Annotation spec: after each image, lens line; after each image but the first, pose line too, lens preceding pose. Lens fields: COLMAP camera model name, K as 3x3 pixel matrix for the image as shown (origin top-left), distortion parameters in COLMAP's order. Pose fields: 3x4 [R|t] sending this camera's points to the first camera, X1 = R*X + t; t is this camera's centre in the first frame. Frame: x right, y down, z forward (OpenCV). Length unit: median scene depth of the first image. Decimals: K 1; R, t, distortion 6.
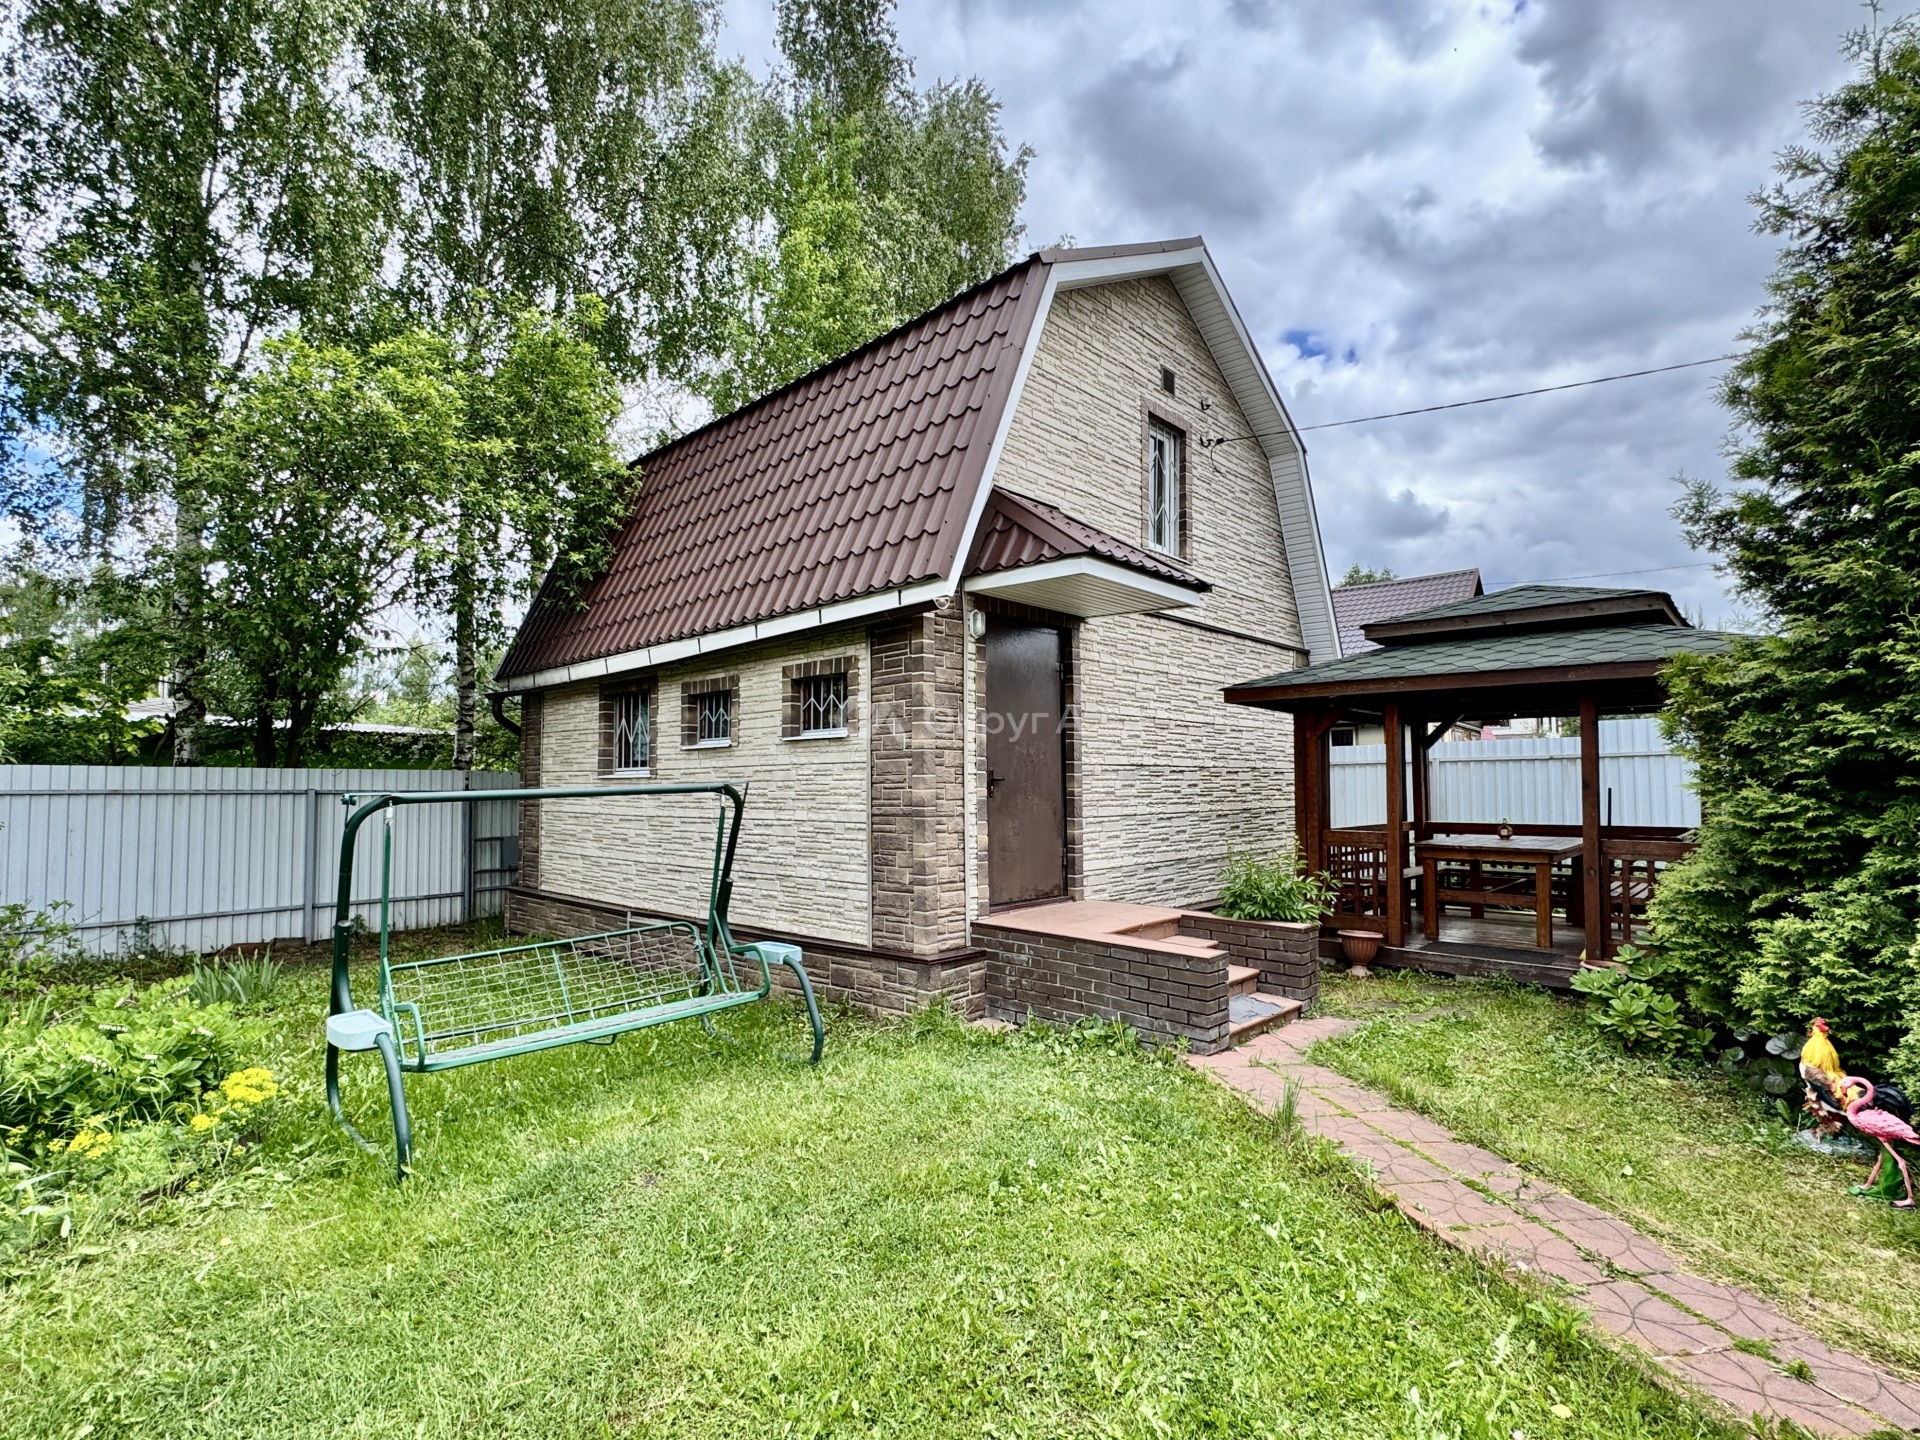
lens RADIAL K [[919.6, 0, 954.3], [0, 919.6, 749.8], [0, 0, 1]] dist [-0.000713, -0.000046]
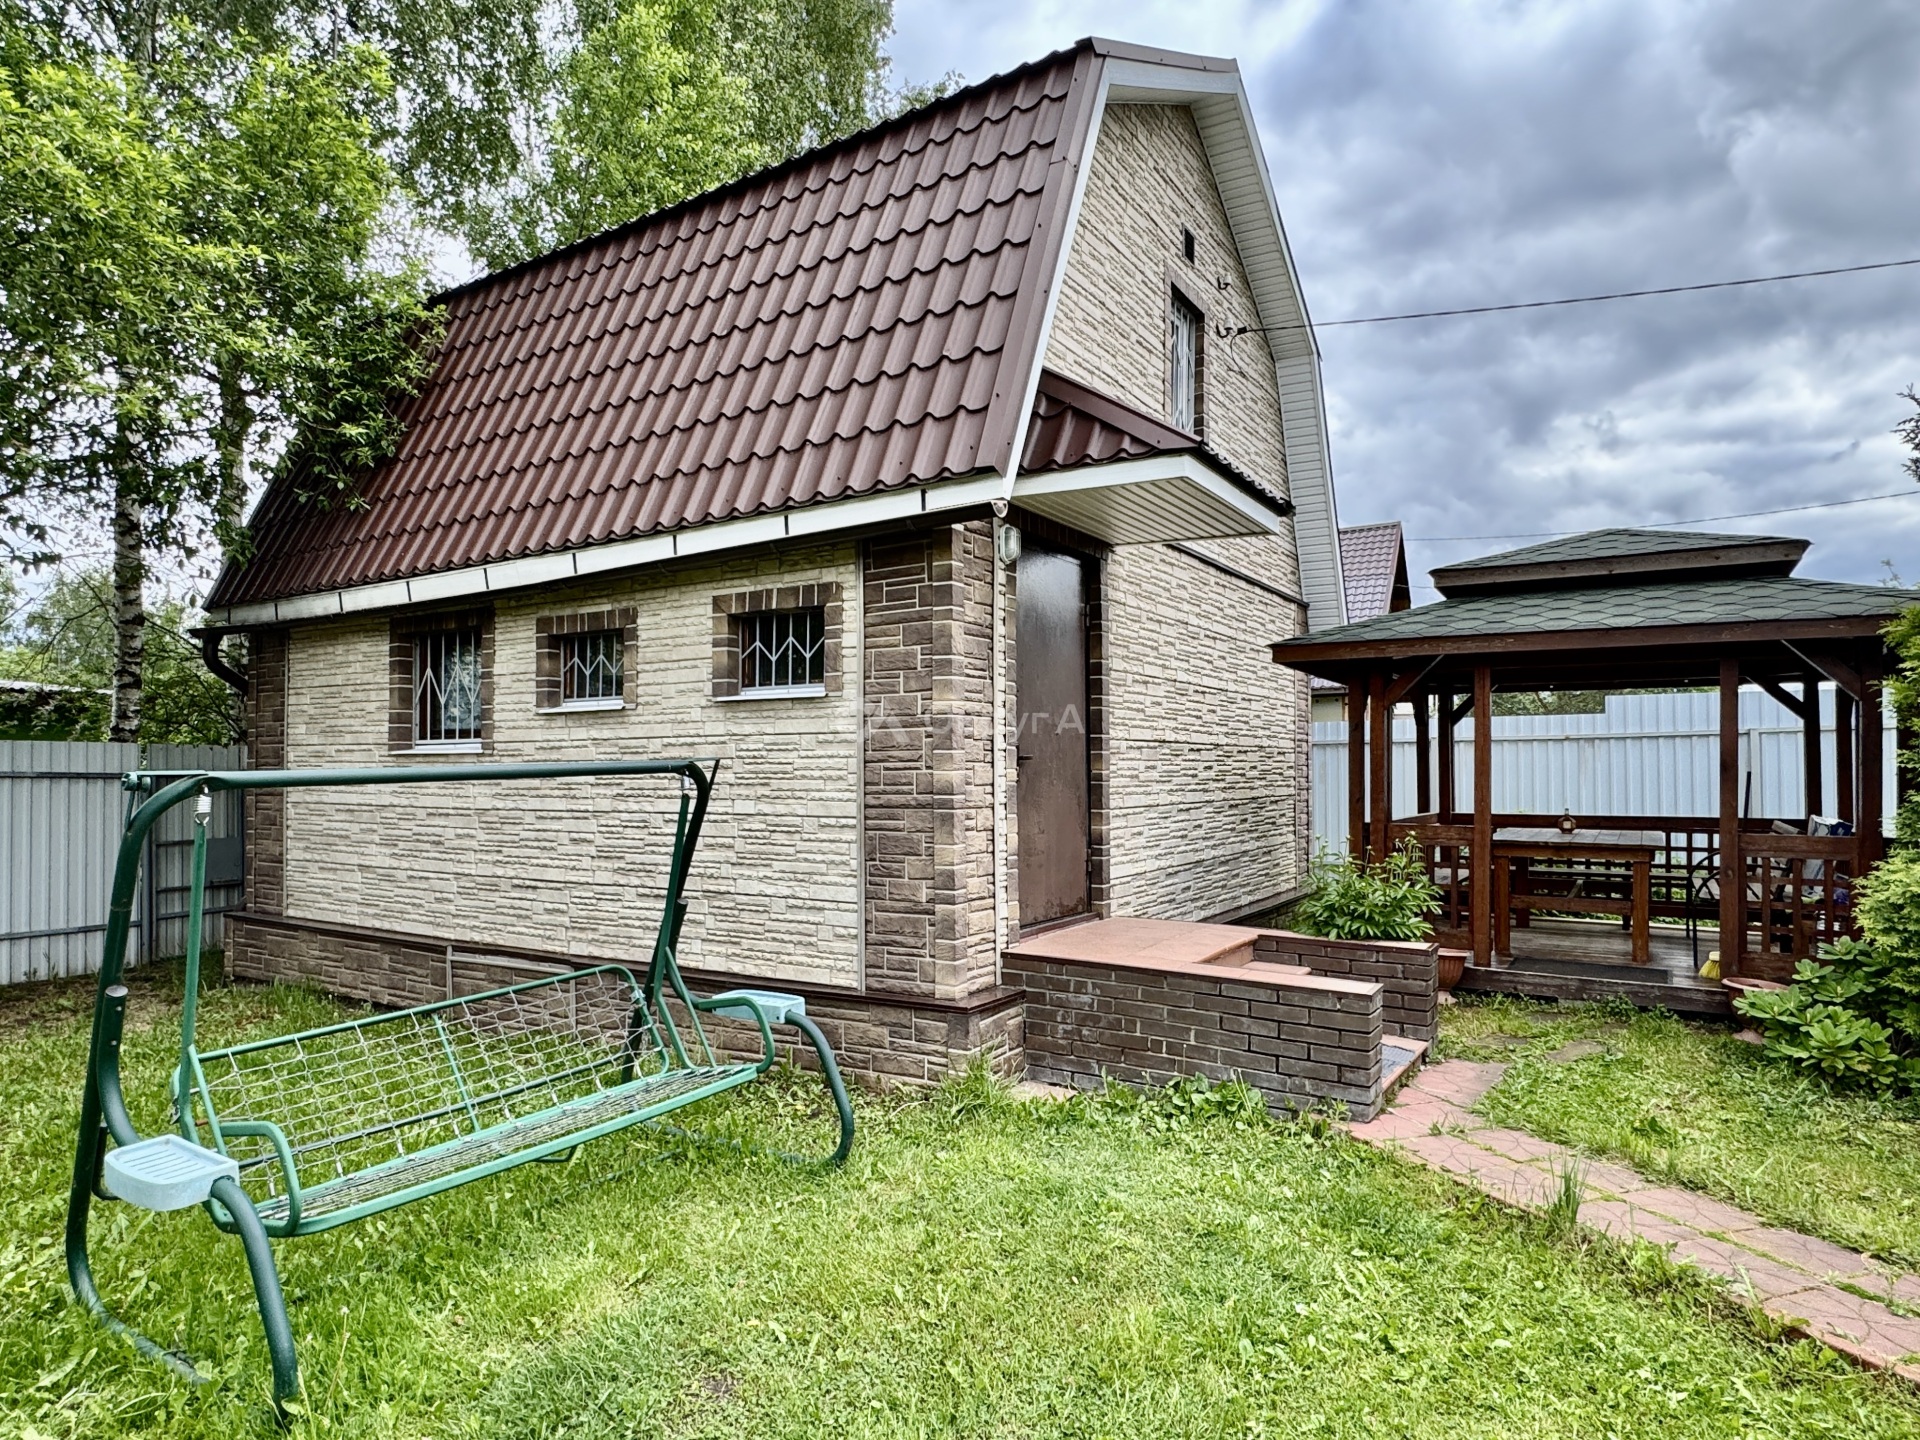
lens RADIAL K [[1114.2, 0, 938.3], [0, 1114.2, 758.6], [0, 0, 1]] dist [-0.001531, 0.000200]
pose [[0.982096, 0.005526, 0.188301, -0.190727], [-0.010780, 0.999580, 0.026892, 0.009582], [-0.188073, -0.028440, 0.981743, 0.136411]]
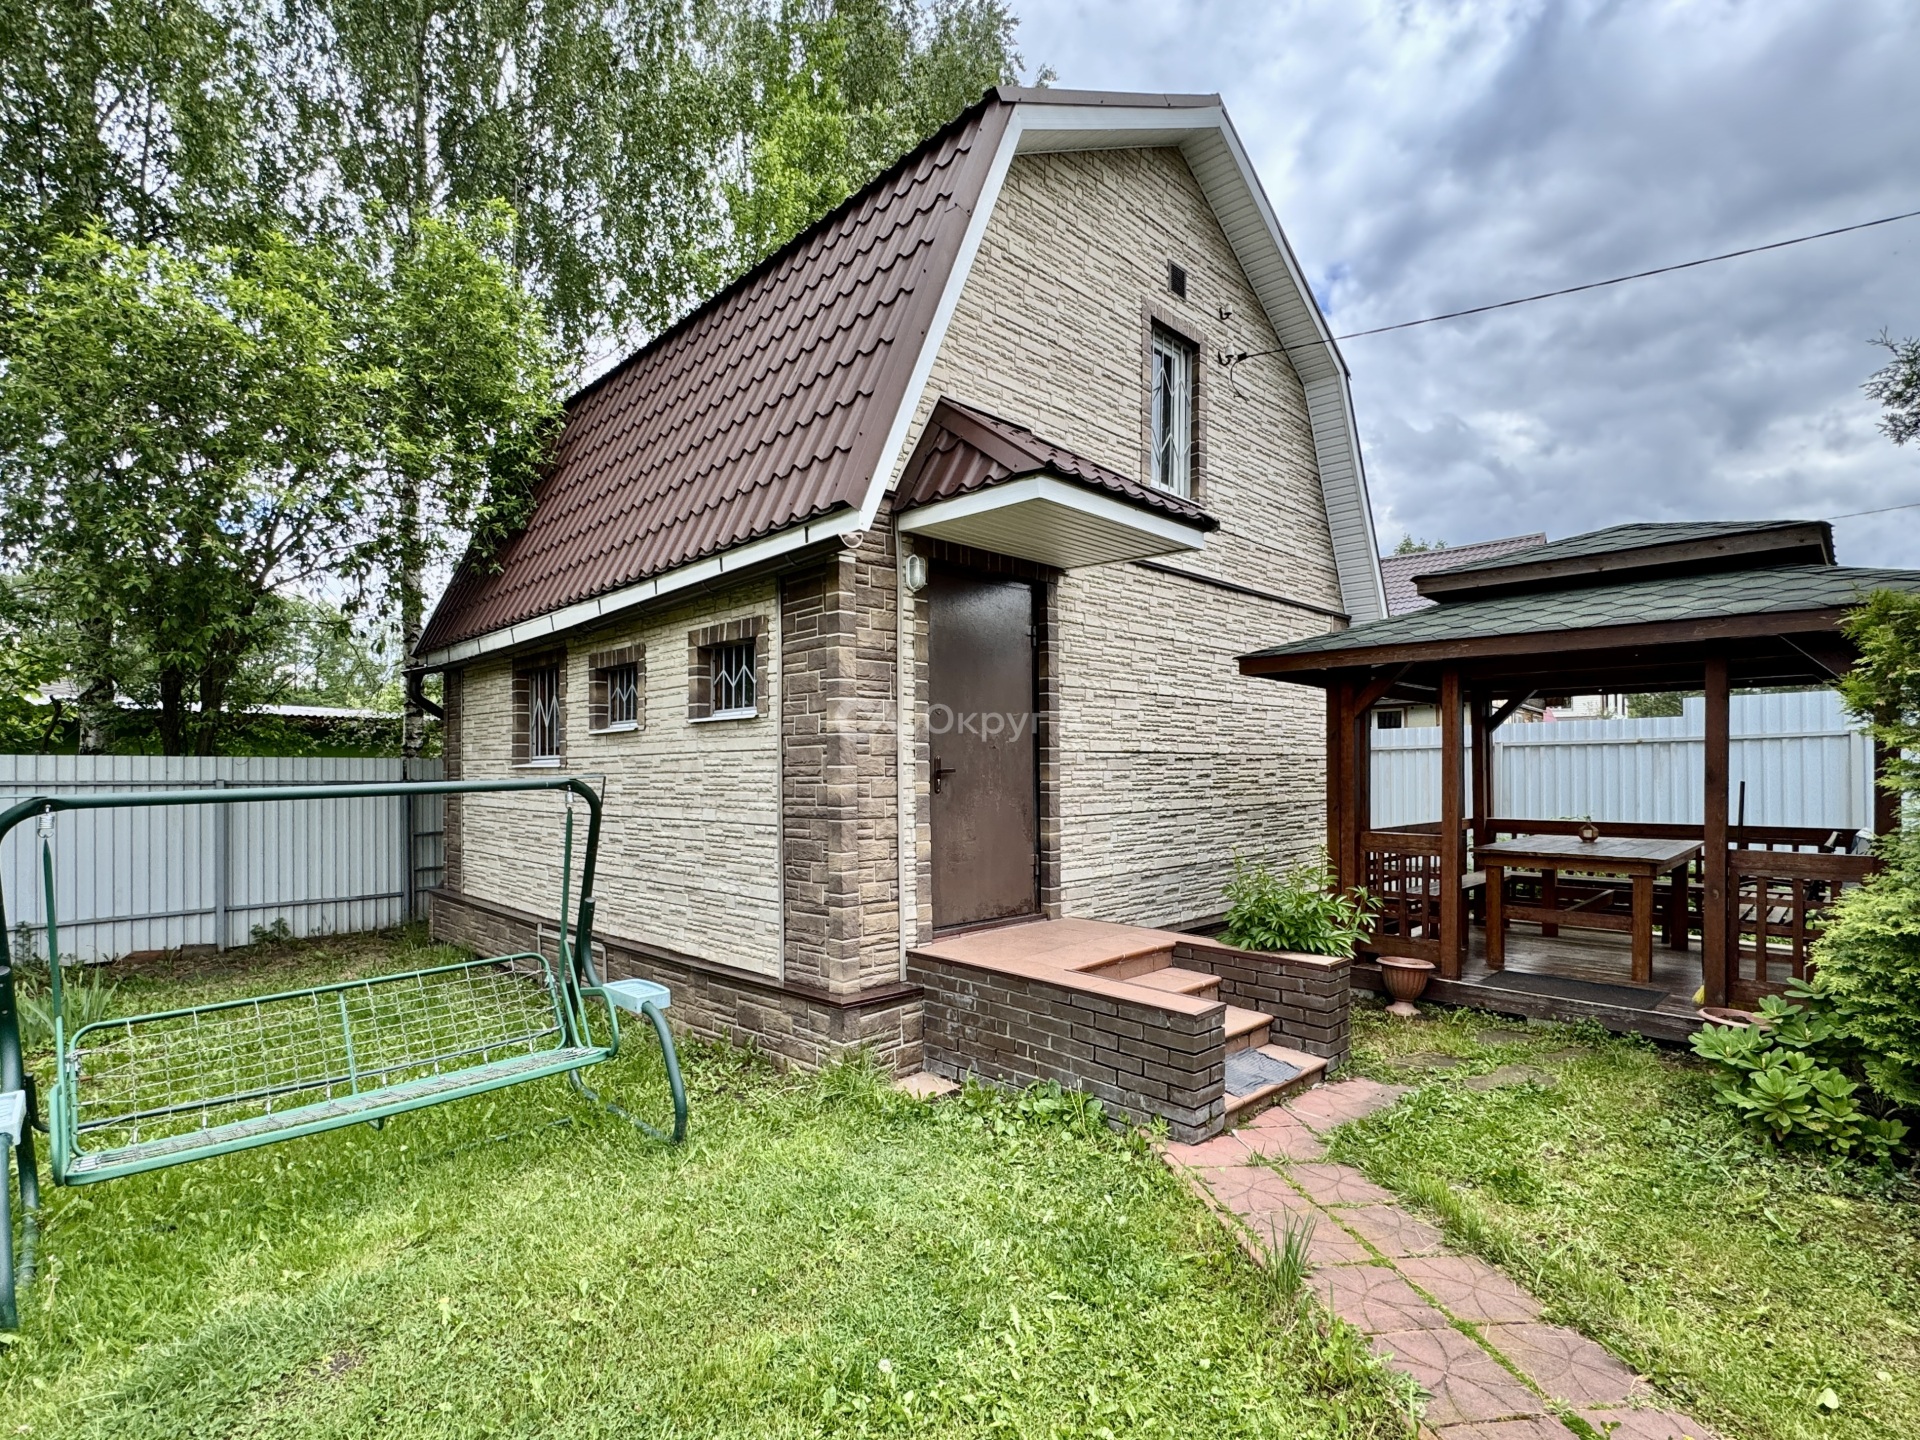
lens RADIAL K [[923.5, 0, 961.3], [0, 923.5, 770.6], [0, 0, 1]] dist [0.000511, -0.000754]
pose [[0.999359, -0.001037, -0.035793, 0.089817], [0.002433, 0.999237, 0.038982, 0.001003], [0.035726, -0.039044, 0.998599, 0.202723]]
